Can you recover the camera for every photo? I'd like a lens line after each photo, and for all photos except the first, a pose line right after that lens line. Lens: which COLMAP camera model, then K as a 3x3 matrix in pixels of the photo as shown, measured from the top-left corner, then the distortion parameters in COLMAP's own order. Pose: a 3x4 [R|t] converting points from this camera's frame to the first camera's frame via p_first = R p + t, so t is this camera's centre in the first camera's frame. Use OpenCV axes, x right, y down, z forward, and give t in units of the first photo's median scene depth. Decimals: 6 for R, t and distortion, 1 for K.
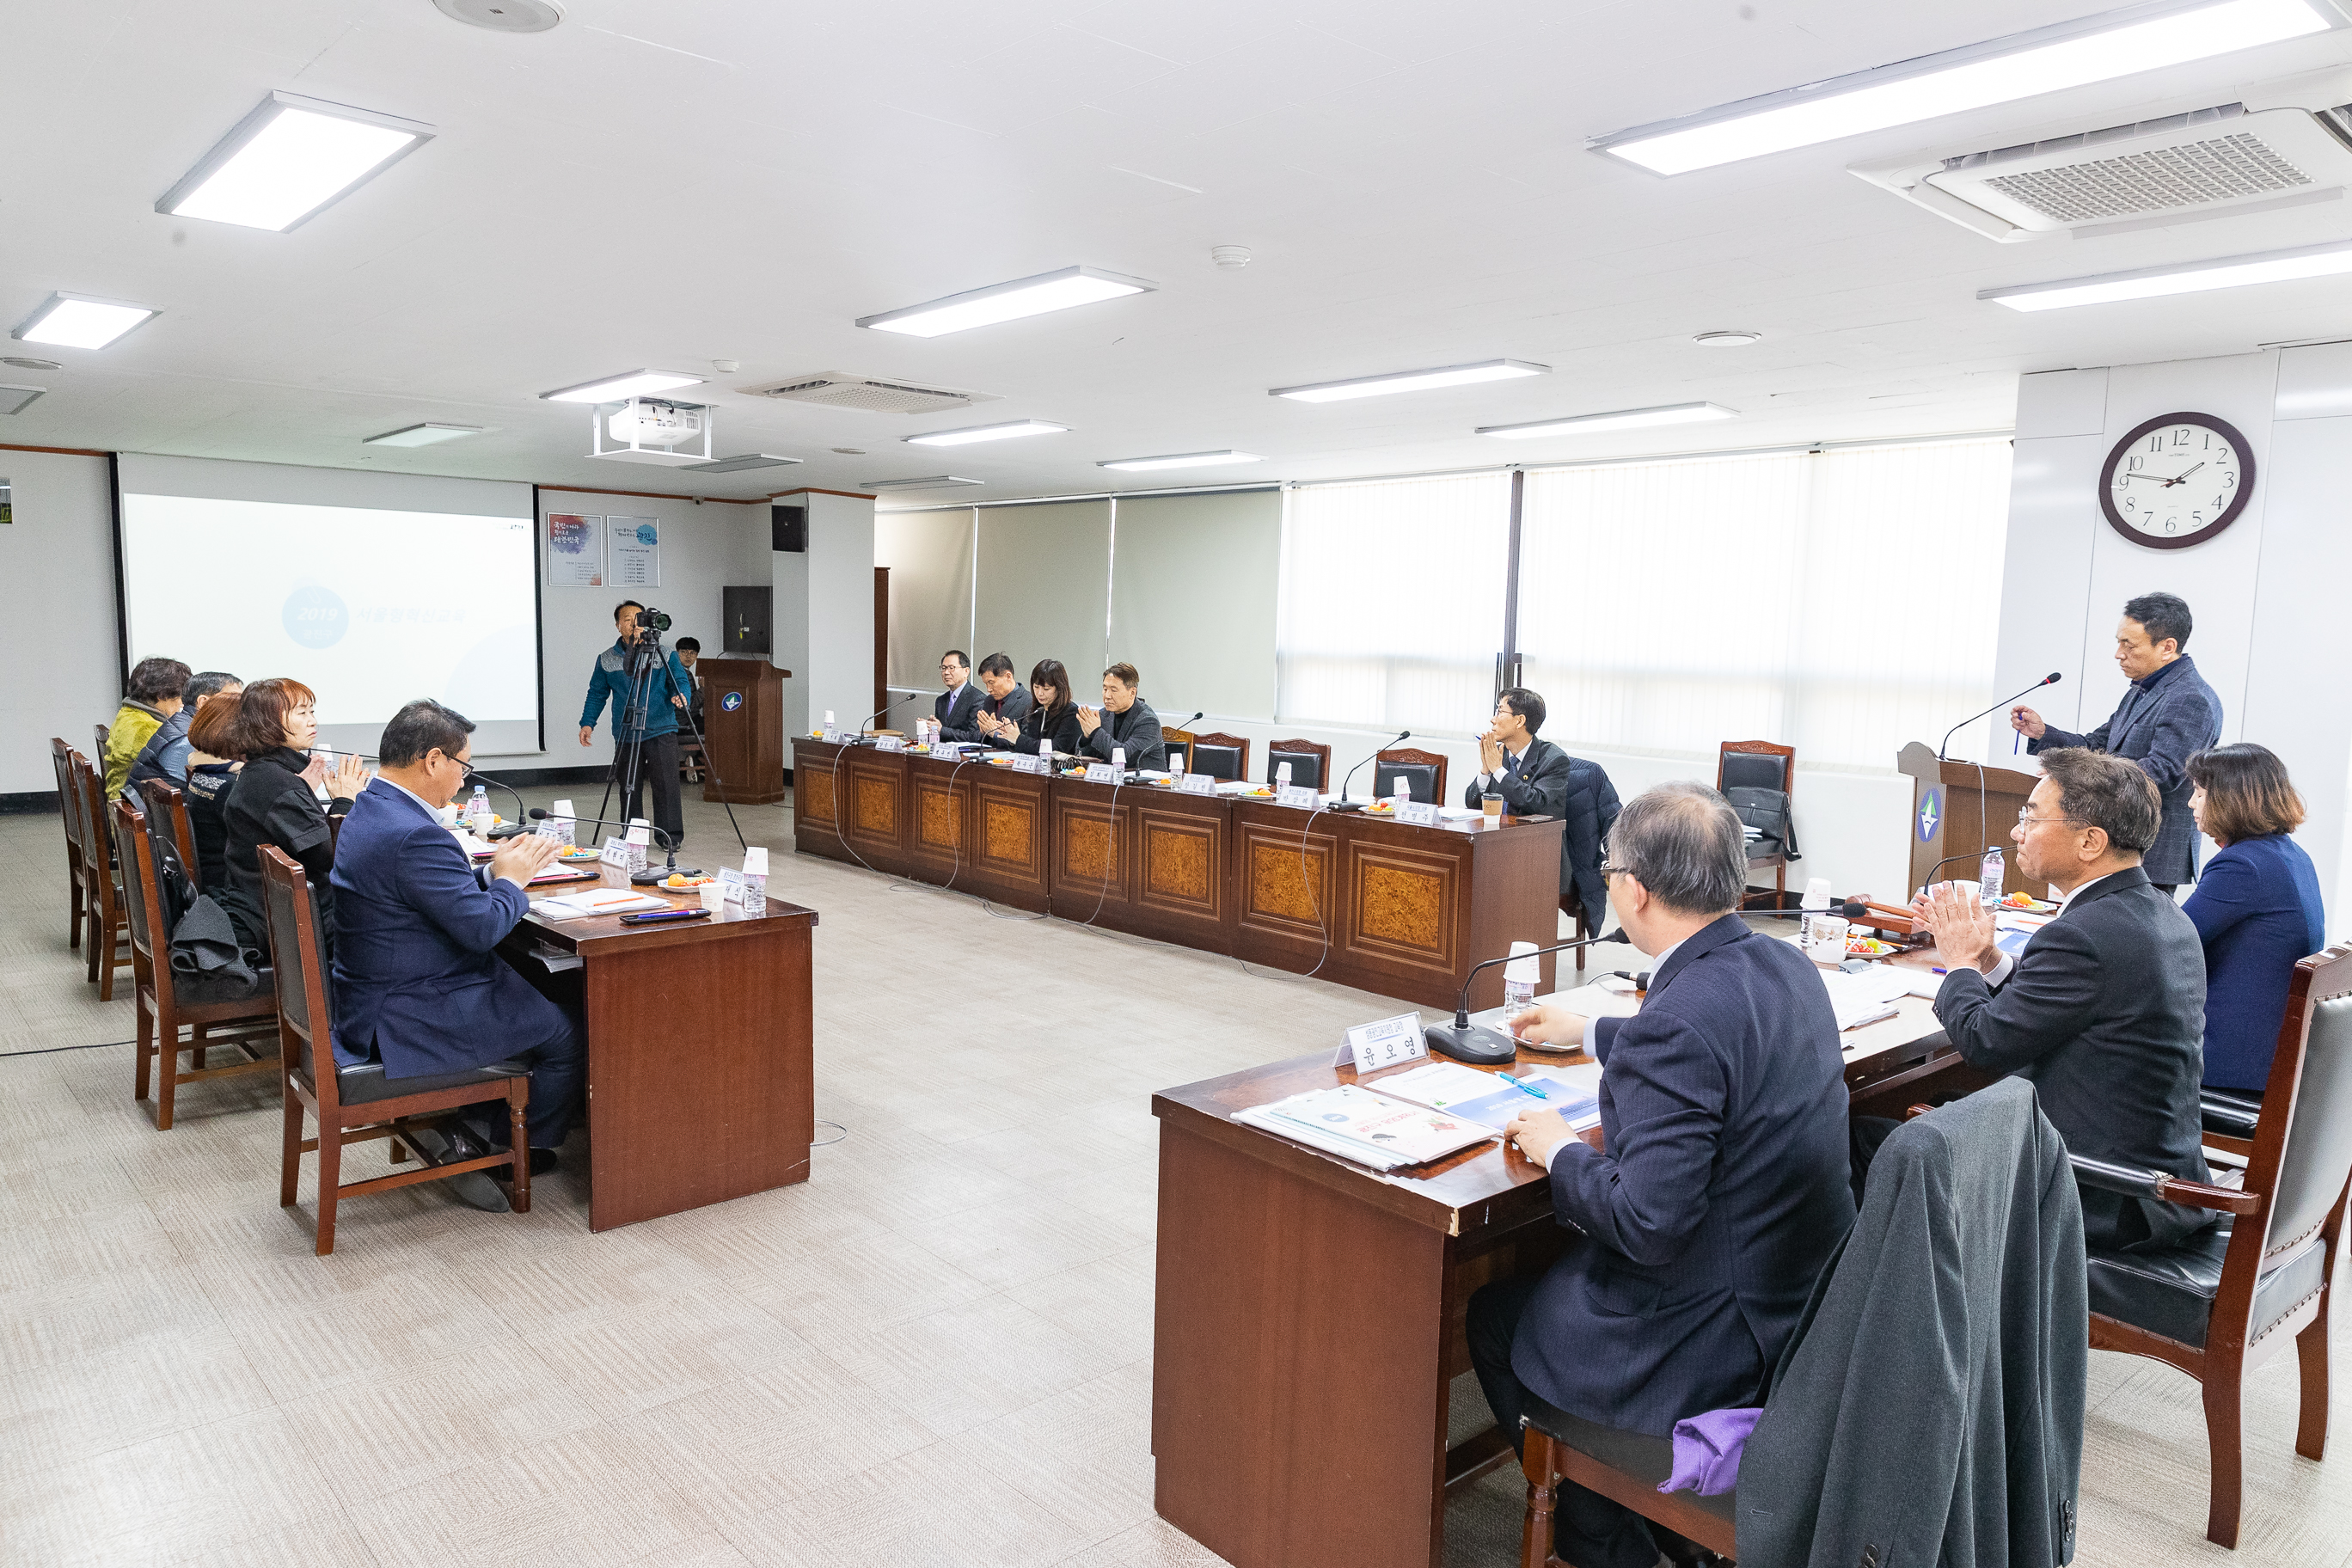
lens RADIAL K [[1550.1, 0, 1176.0], [0, 1550.1, 784.0], [0, 0, 1]] dist [0.013551, -0.003513]
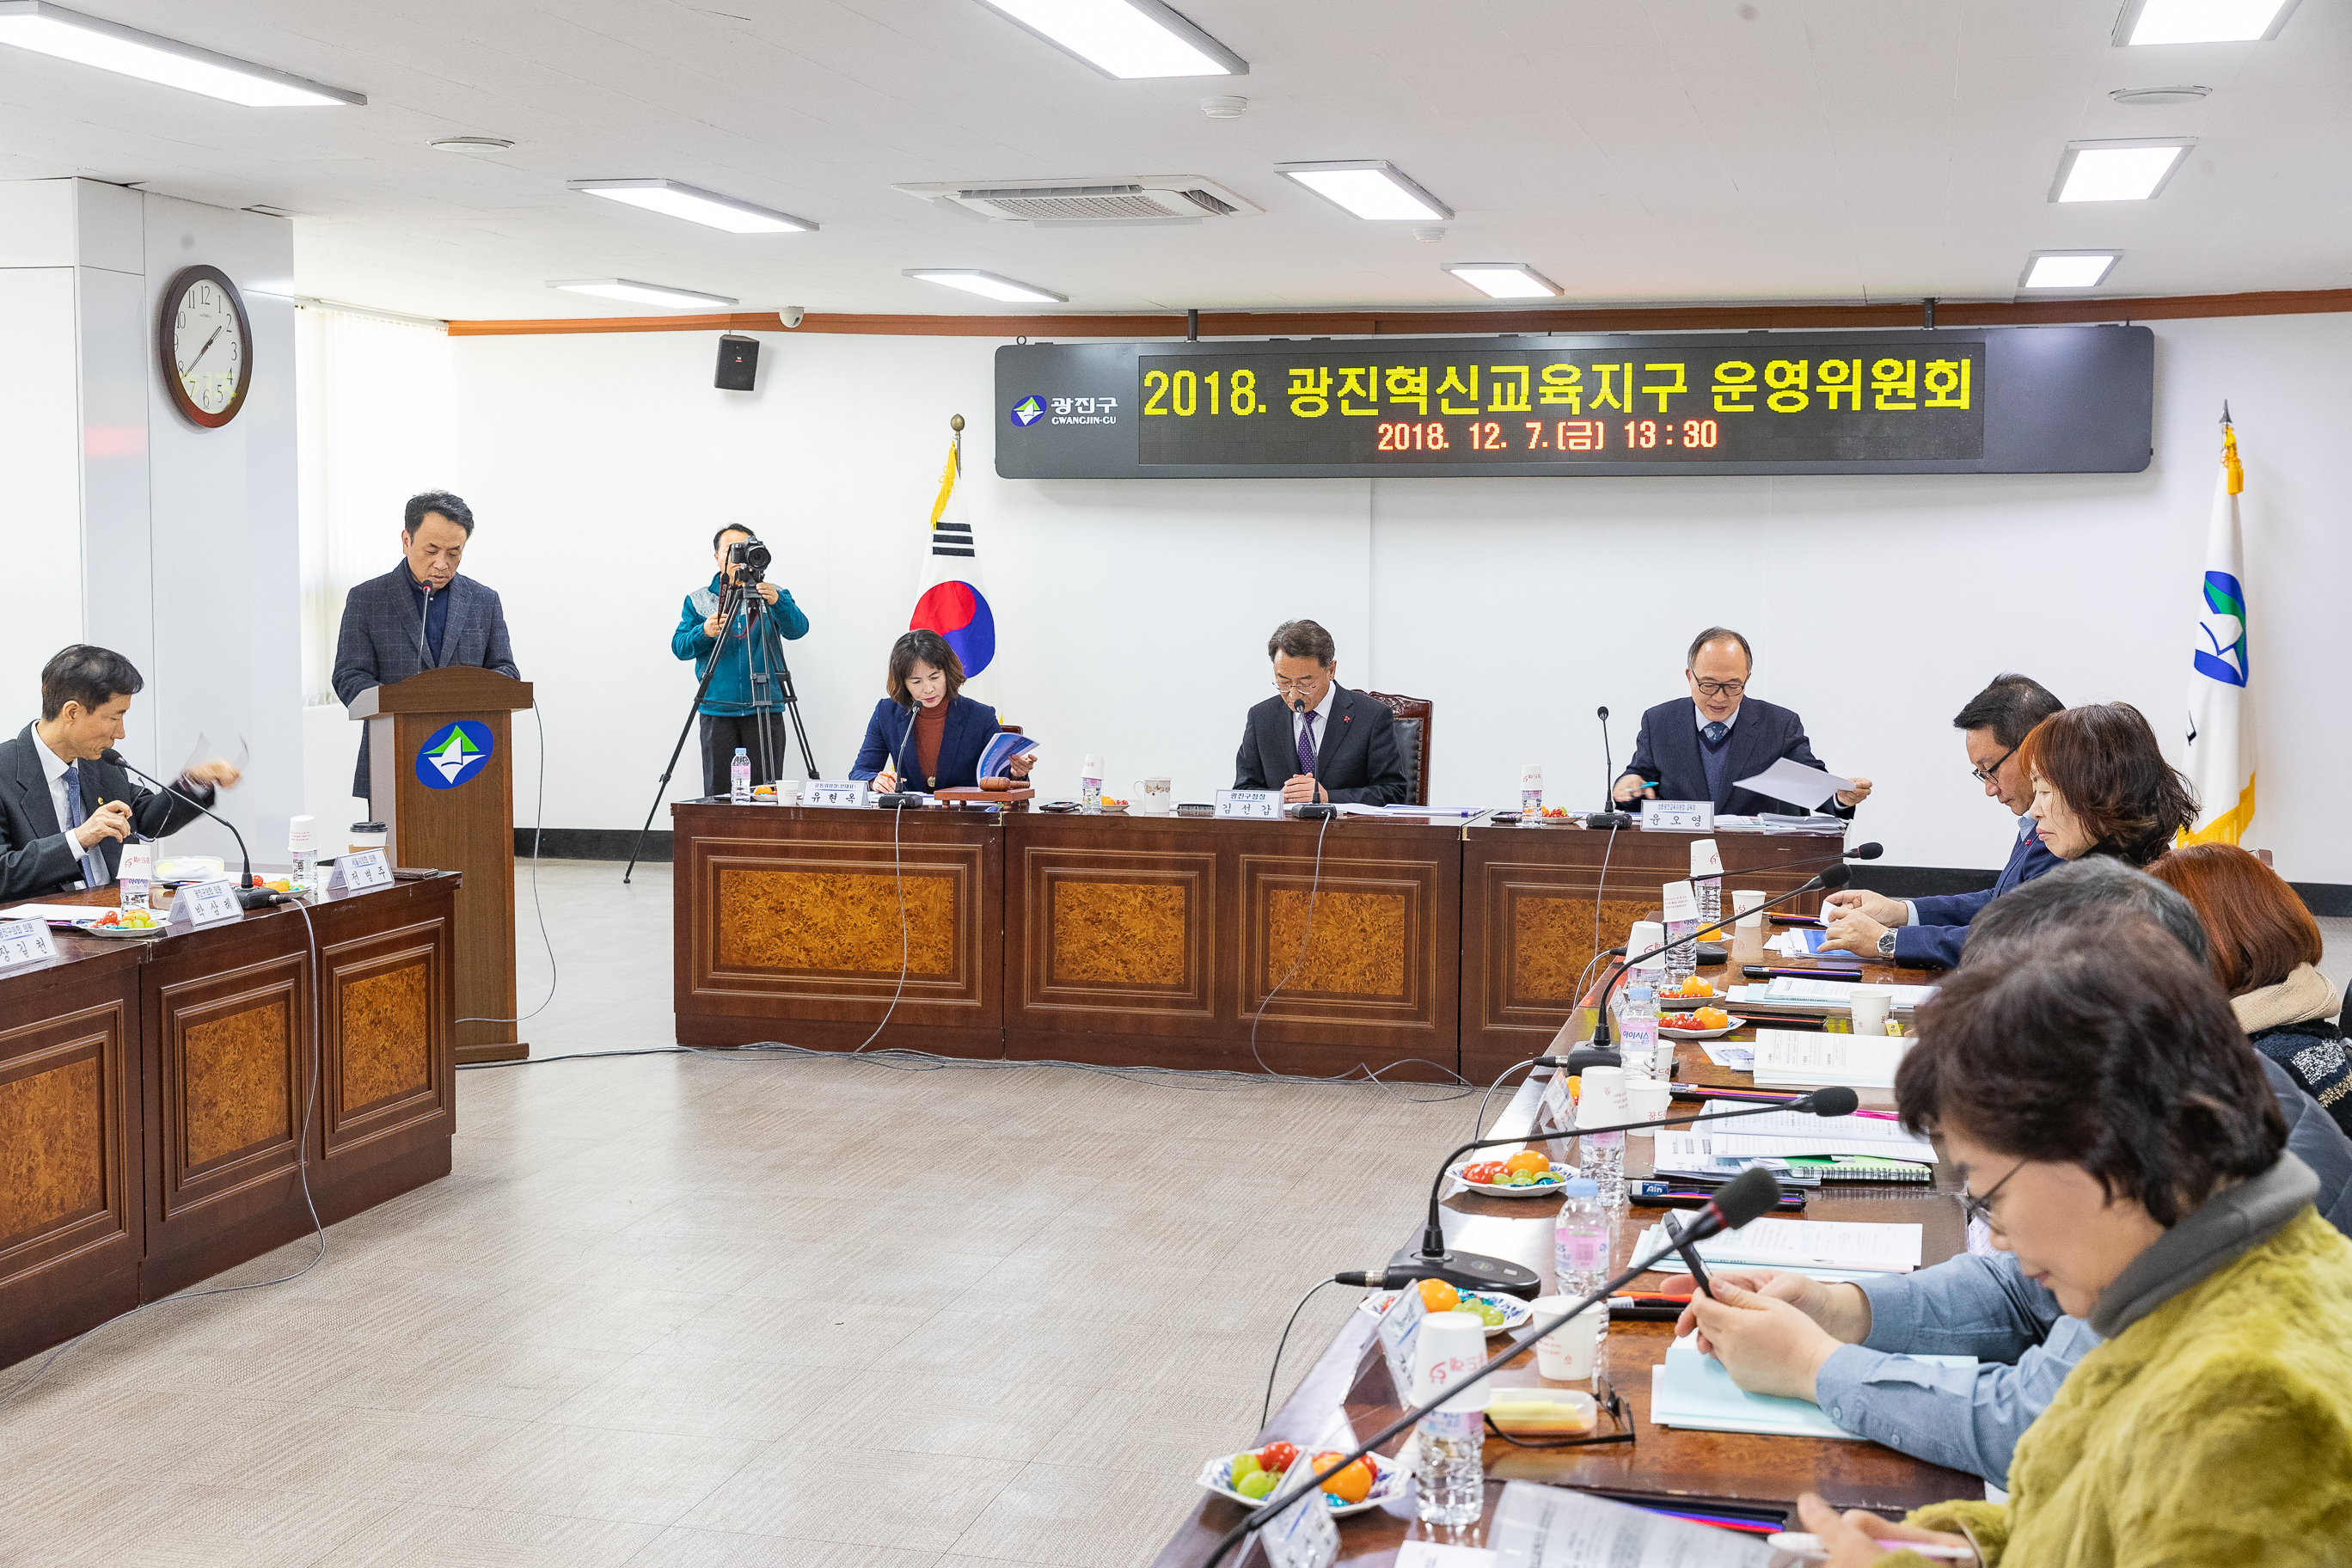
lens RADIAL K [[3057.7, 0, 1167.9], [0, 3057.7, 816.1], [0, 0, 1]] dist [0.016269, -0.012194]
pose [[-0.562181, -0.099237, 0.821039, -0.855730], [0.068562, 0.983765, 0.165851, -0.153595], [-0.824167, 0.149530, -0.546250, 1.260389]]
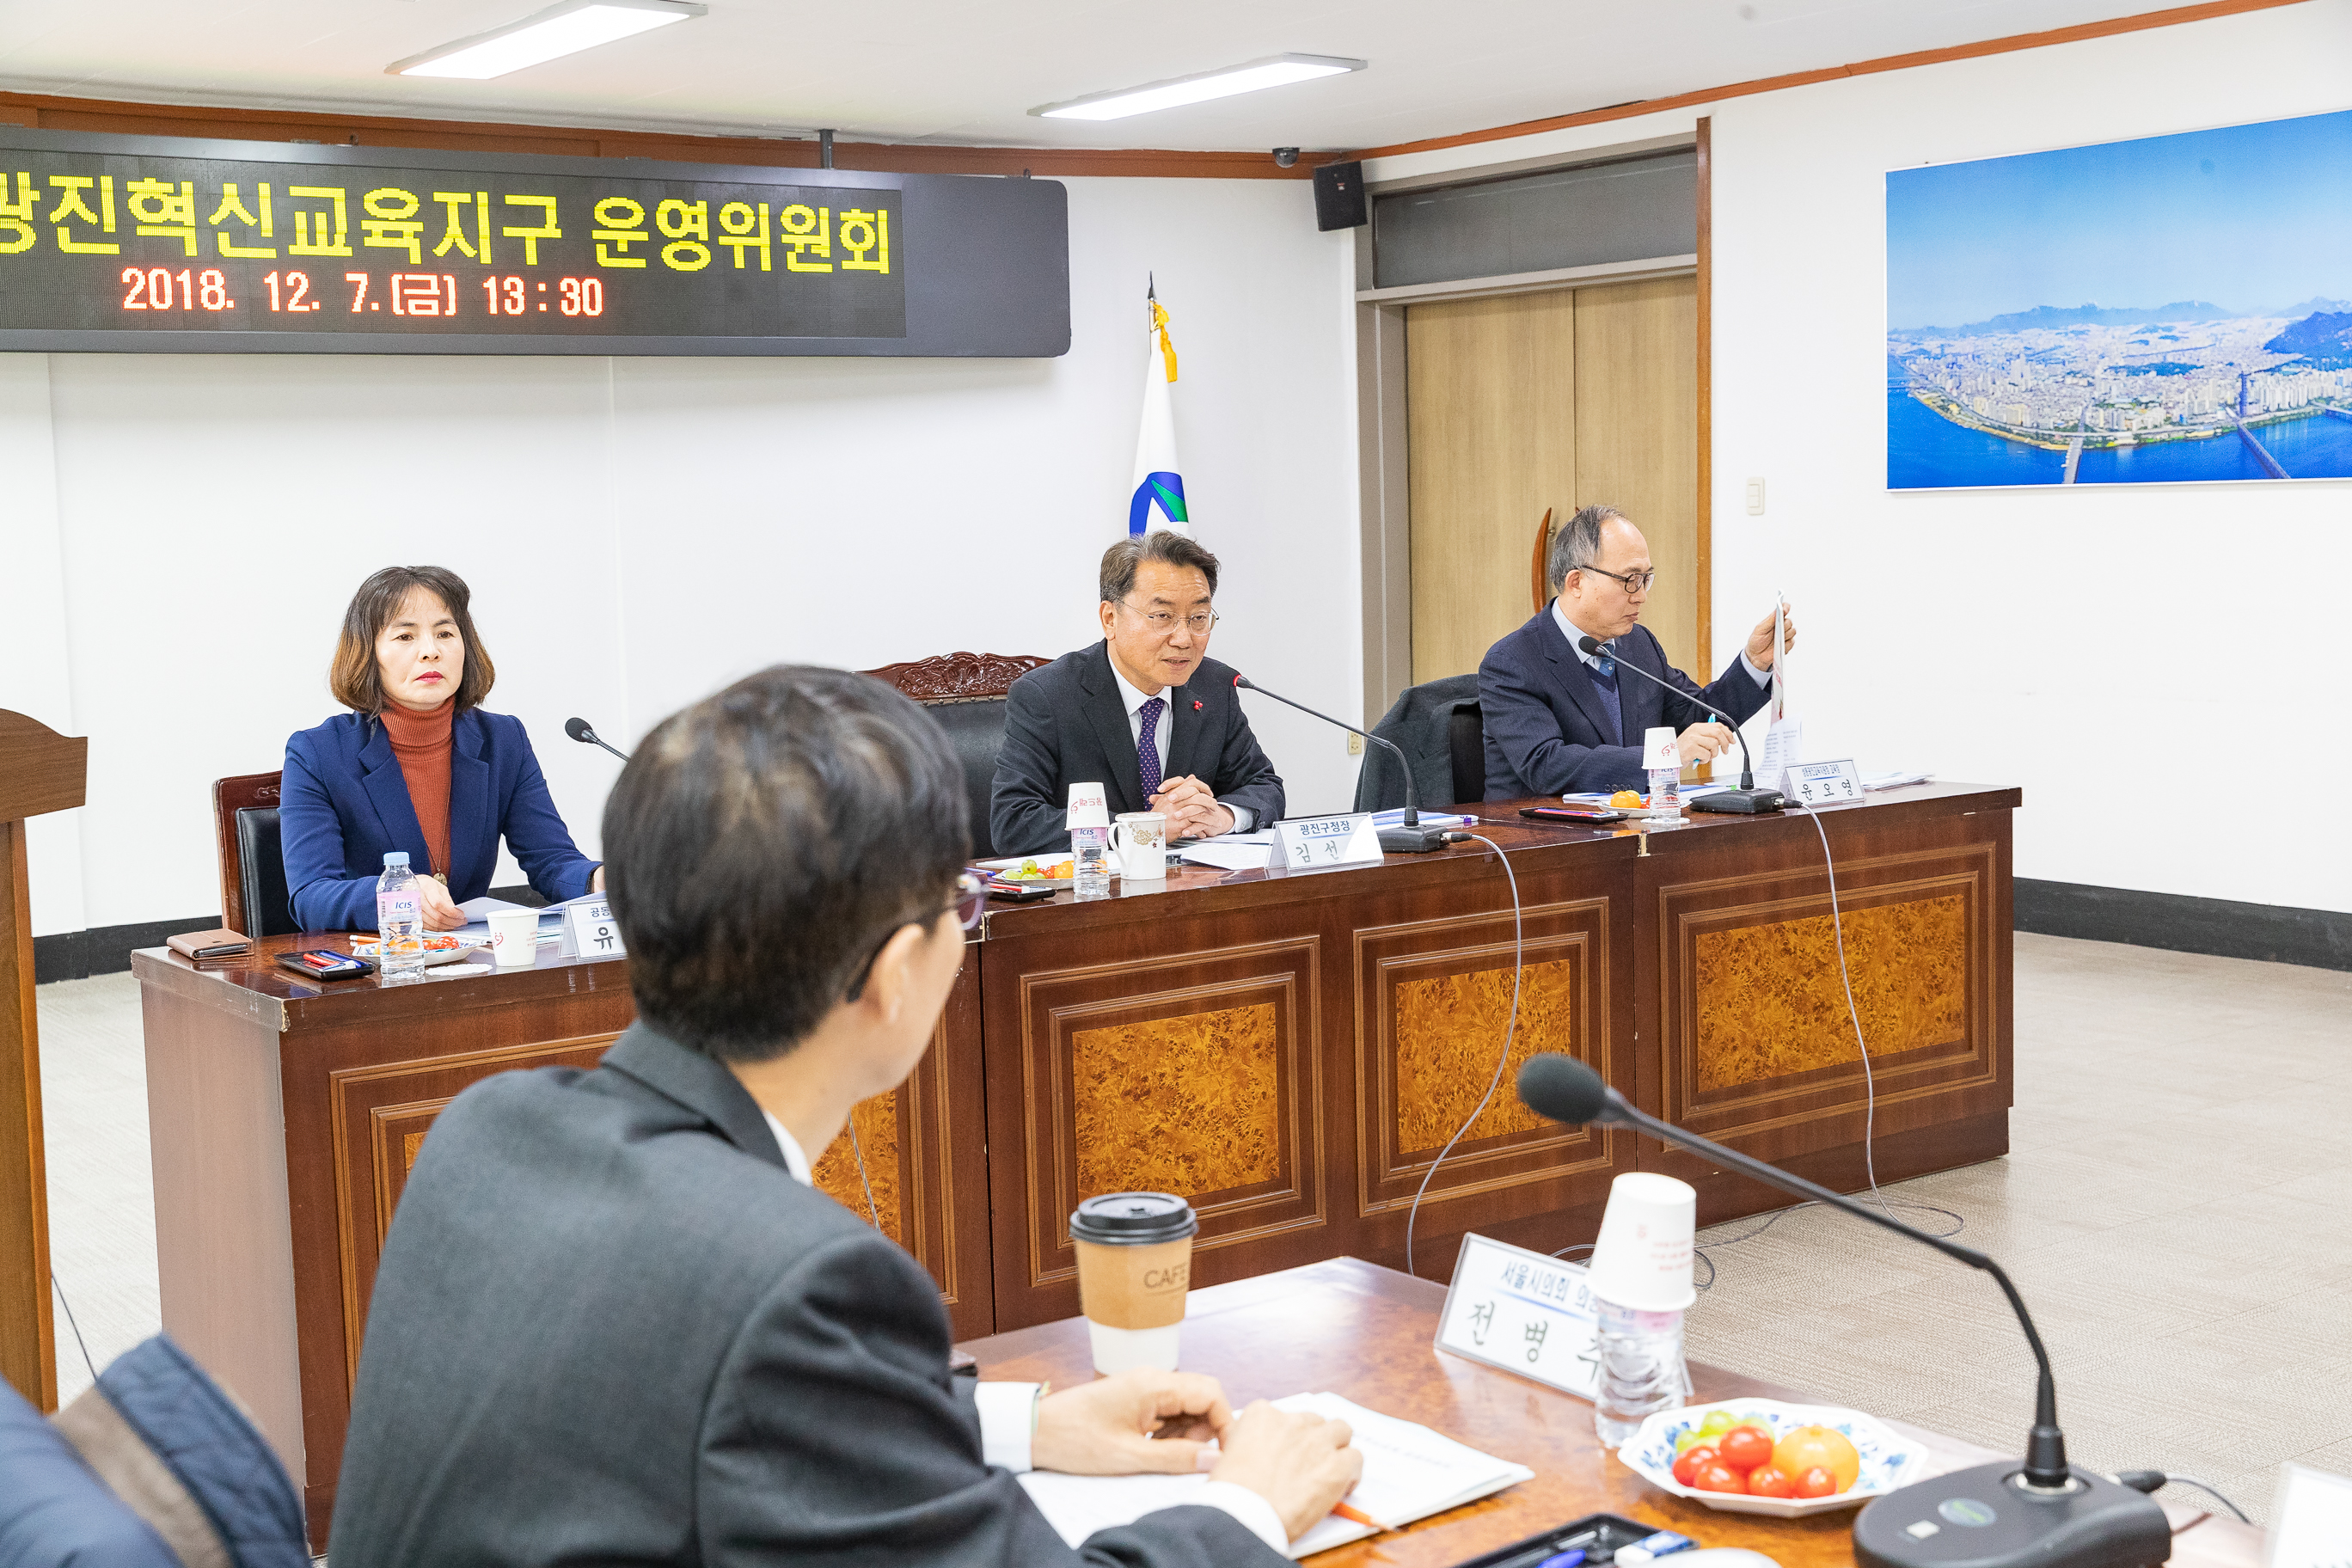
lens RADIAL K [[2905.9, 0, 1176.0], [0, 2905.9, 784.0], [0, 0, 1]] dist [0.025915, 0.006334]
pose [[-0.995984, -0.006700, 0.089275, 0.154217], [0.011712, 0.978874, 0.204131, -0.099018], [-0.088757, 0.204357, -0.974864, 1.208321]]
